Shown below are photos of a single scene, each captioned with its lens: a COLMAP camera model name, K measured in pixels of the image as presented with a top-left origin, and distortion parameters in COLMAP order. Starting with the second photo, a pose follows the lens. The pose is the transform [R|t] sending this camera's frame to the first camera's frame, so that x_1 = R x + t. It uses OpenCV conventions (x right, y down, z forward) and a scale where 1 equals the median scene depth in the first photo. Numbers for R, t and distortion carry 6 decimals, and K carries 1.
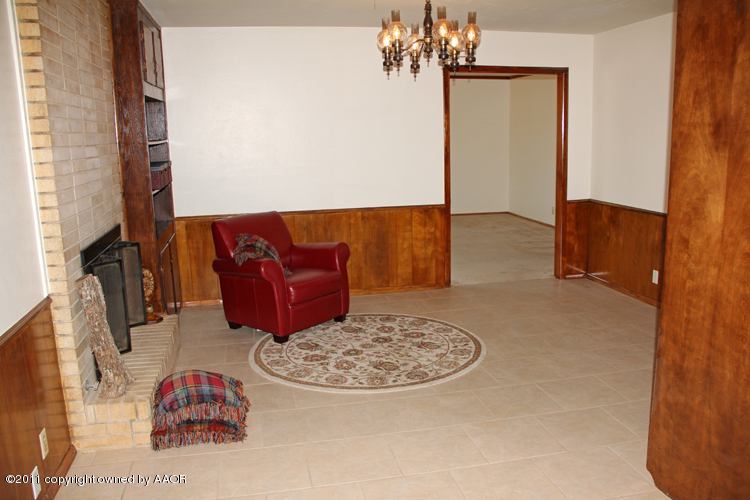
lens RADIAL K [[624.7, 0, 377.9], [0, 624.7, 262.8], [0, 0, 1]] dist [-0.177670, 0.150428]
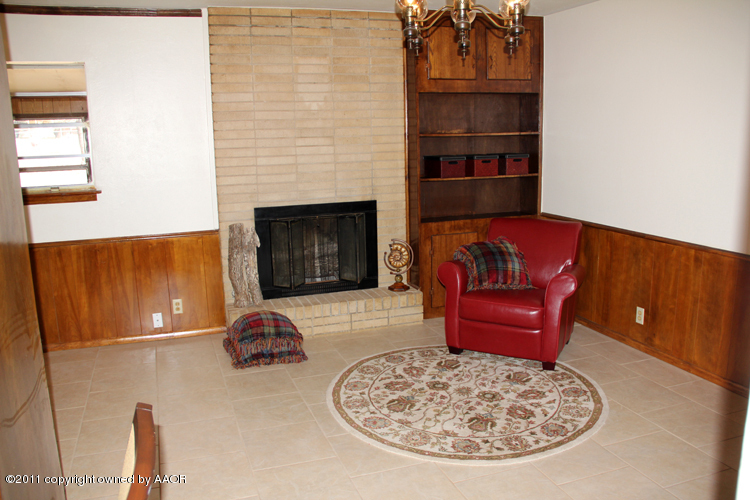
lens RADIAL K [[624.7, 0, 377.9], [0, 624.7, 262.8], [0, 0, 1]] dist [-0.177670, 0.150428]
pose [[0.125185, 0.223456, -0.966642, 0.732498], [-0.187796, 0.962030, 0.198070, -0.173318], [0.974198, 0.156736, 0.162396, 0.733729]]
